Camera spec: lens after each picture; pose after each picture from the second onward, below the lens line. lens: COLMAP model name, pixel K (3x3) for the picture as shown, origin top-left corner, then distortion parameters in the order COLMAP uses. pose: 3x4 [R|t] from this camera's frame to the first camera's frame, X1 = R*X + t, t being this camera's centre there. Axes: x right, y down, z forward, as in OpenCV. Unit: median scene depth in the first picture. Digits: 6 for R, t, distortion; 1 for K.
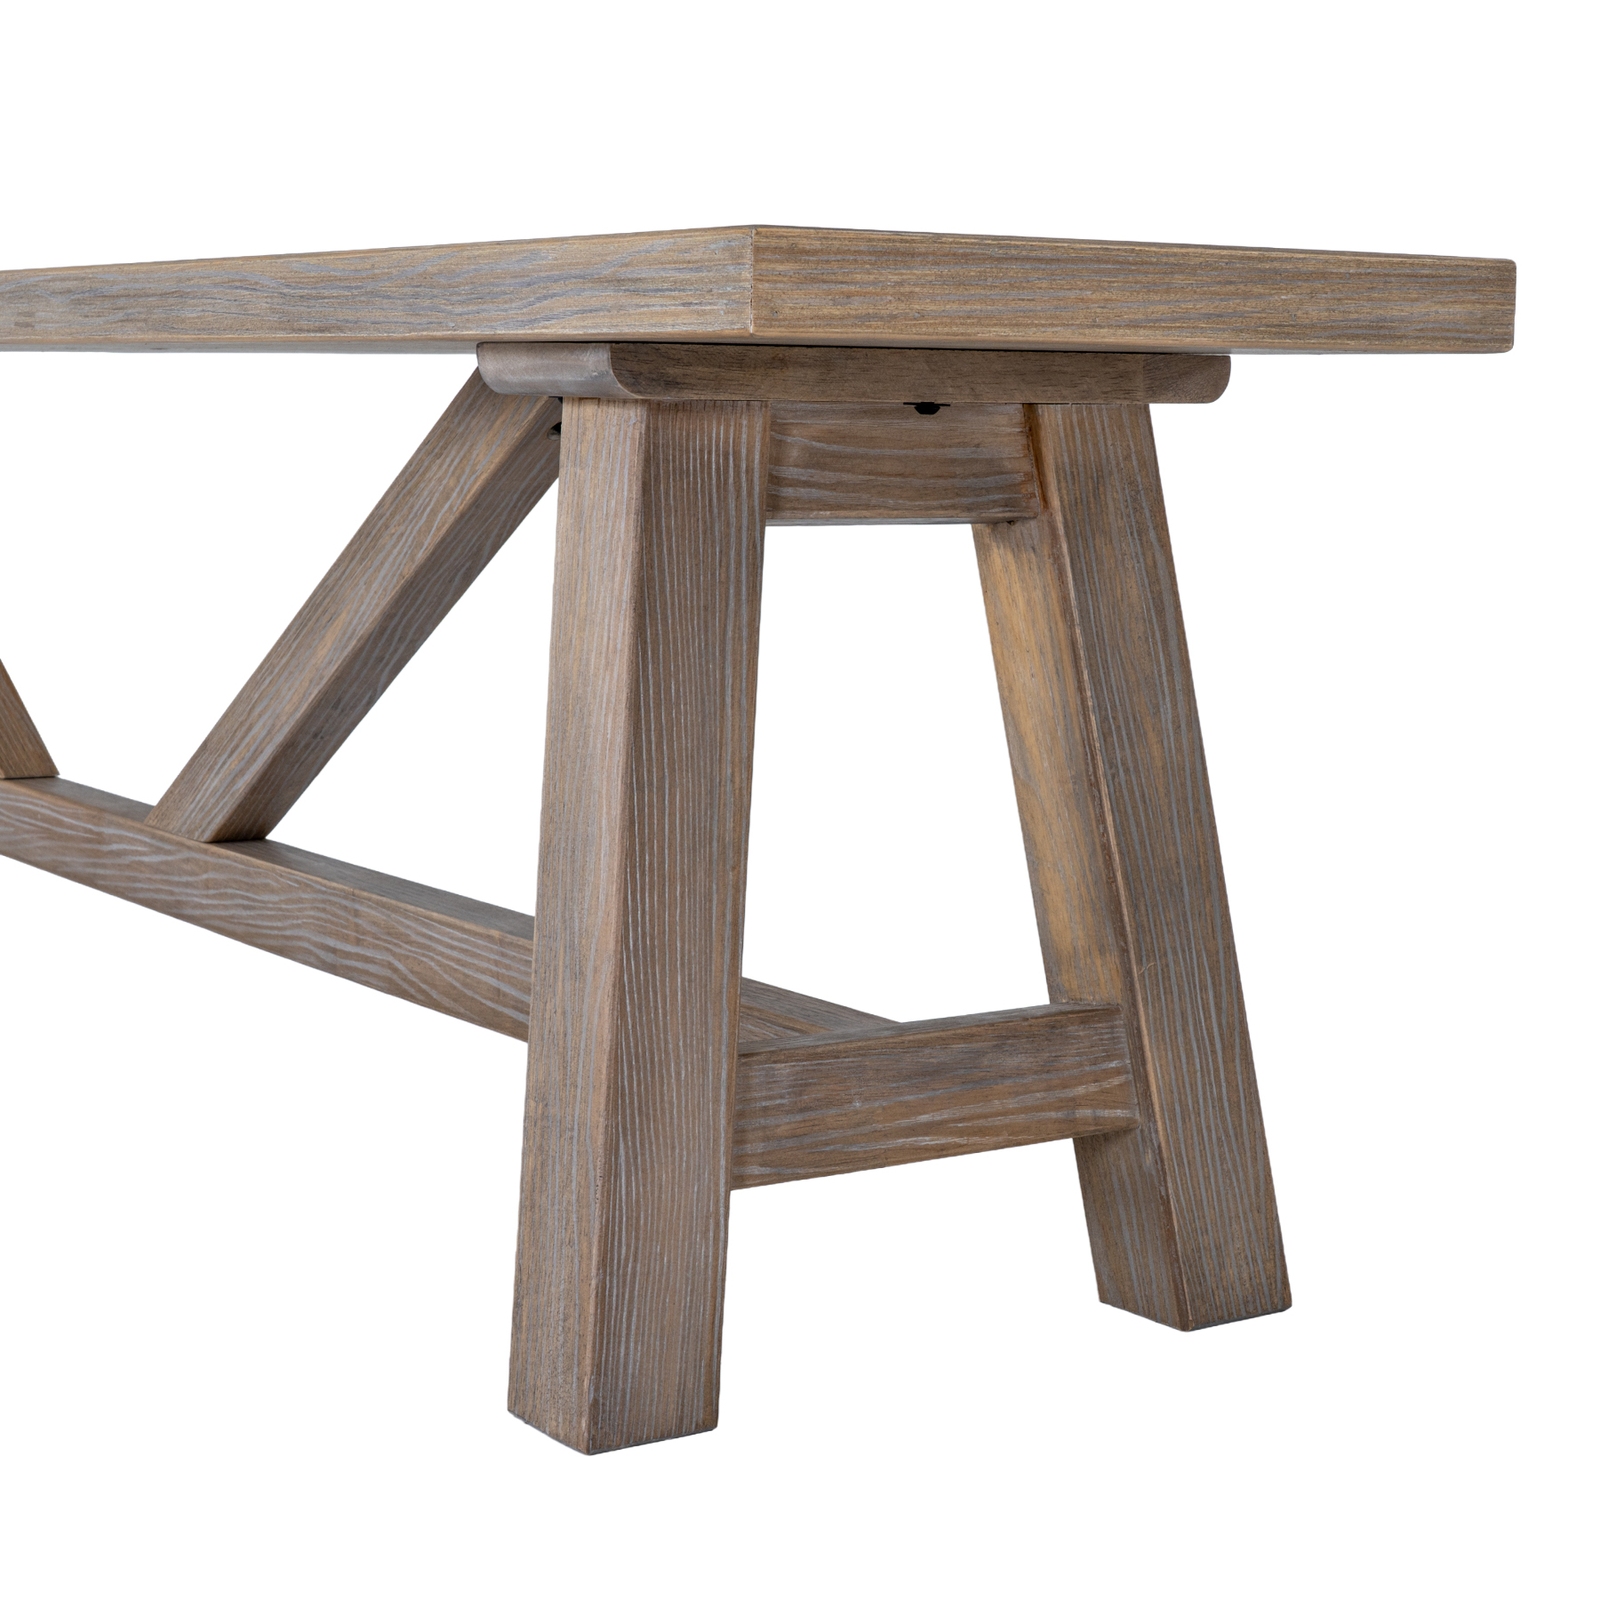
lens RADIAL K [[3283.8, 0, 796.6], [0, 3283.8, 804.6], [0, 0, 1]] dist [-0.028945, 0.000000]
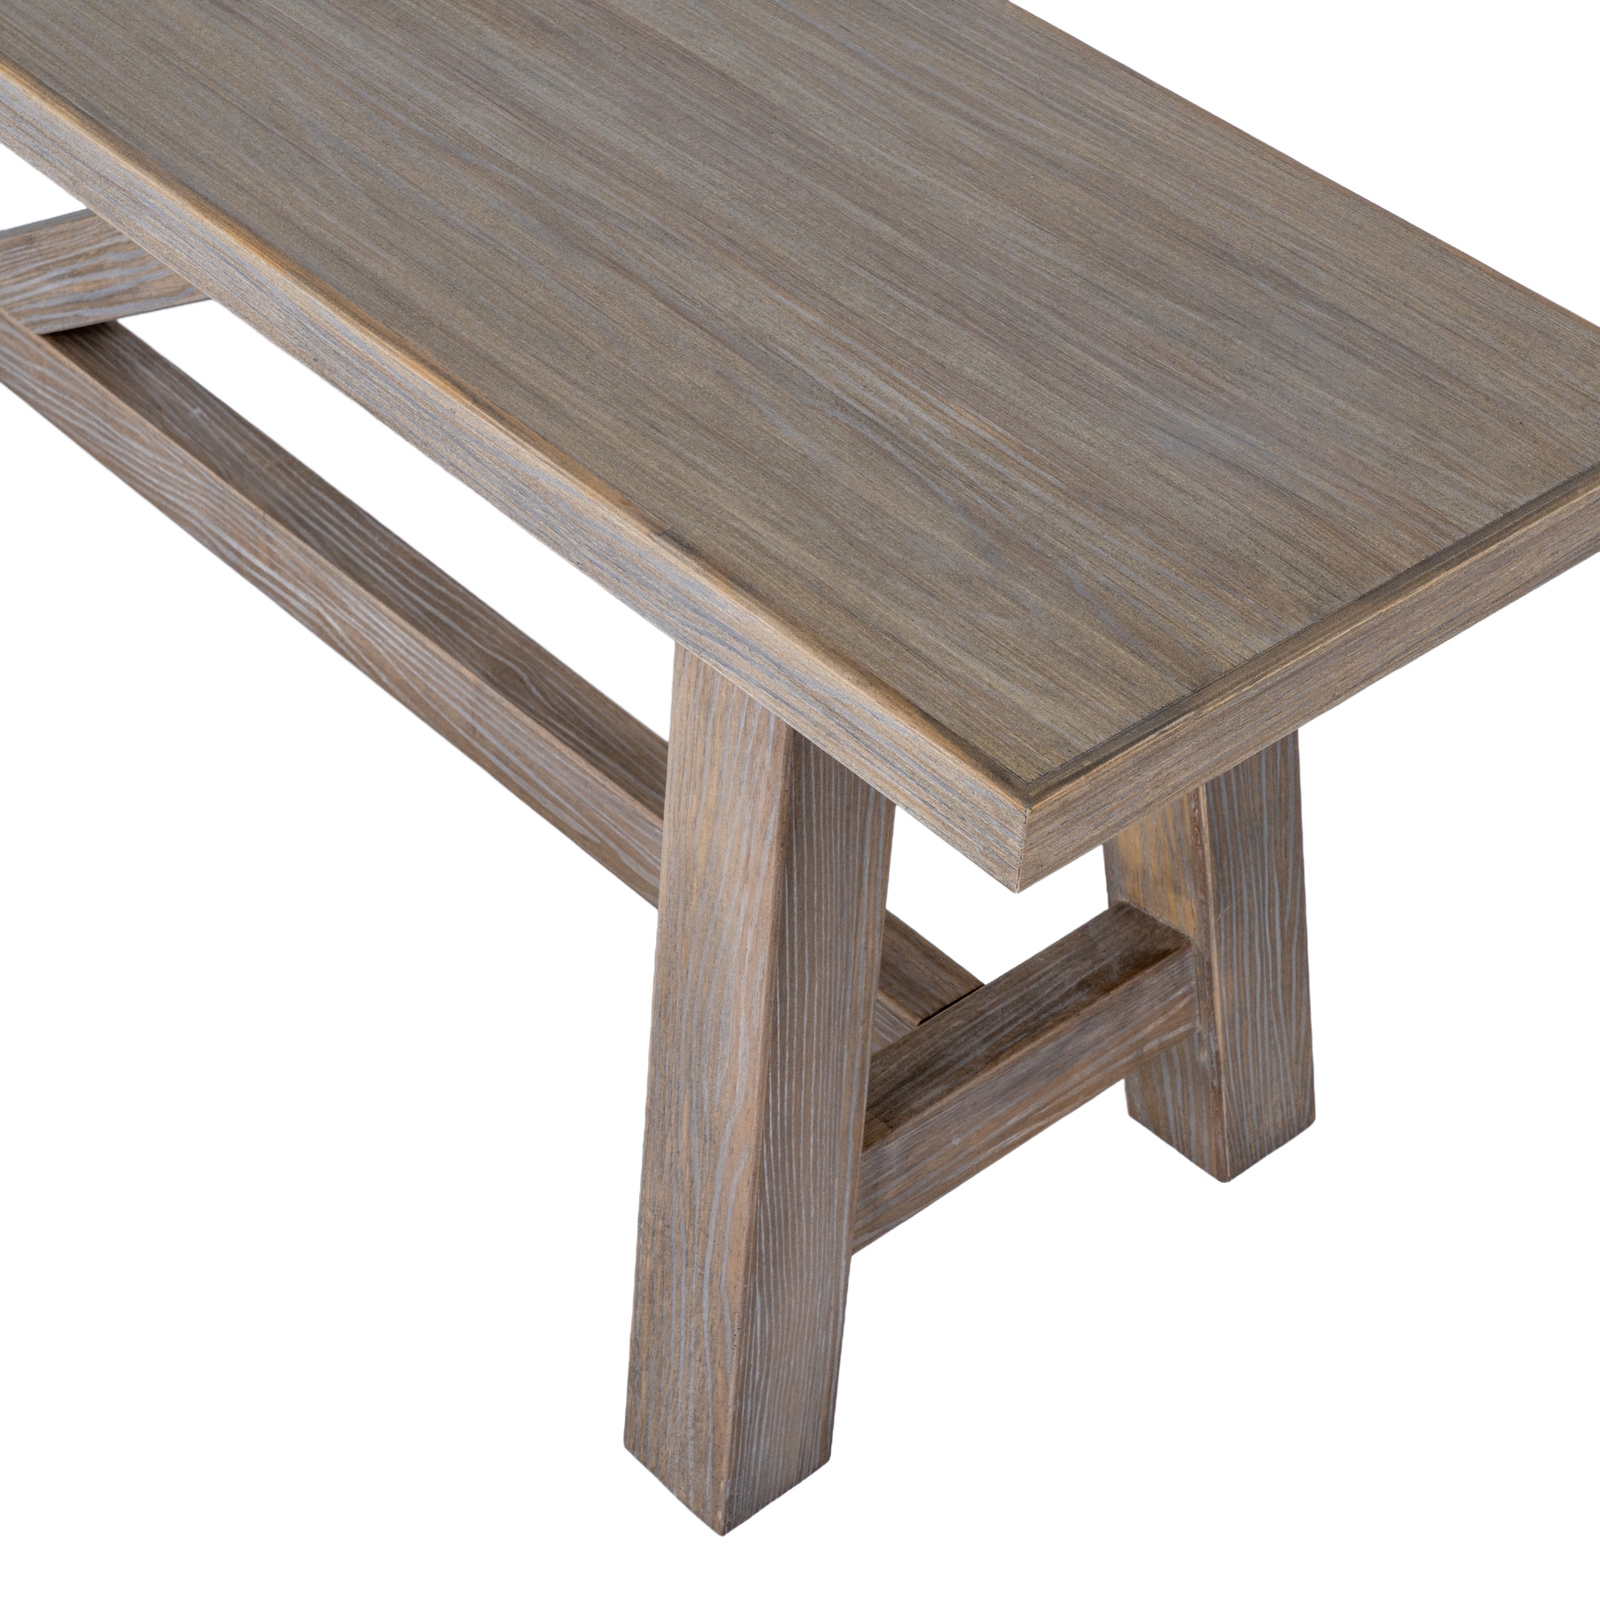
lens RADIAL K [[3690.8, 0, 802.4], [0, 3690.8, 799.3], [0, 0, 1]] dist [-0.030955, 0.000000]
pose [[0.987756, -0.057583, 0.144992, -0.192229], [-0.031325, 0.837254, 0.545916, -0.633050], [-0.152831, -0.543774, 0.825199, 0.144500]]
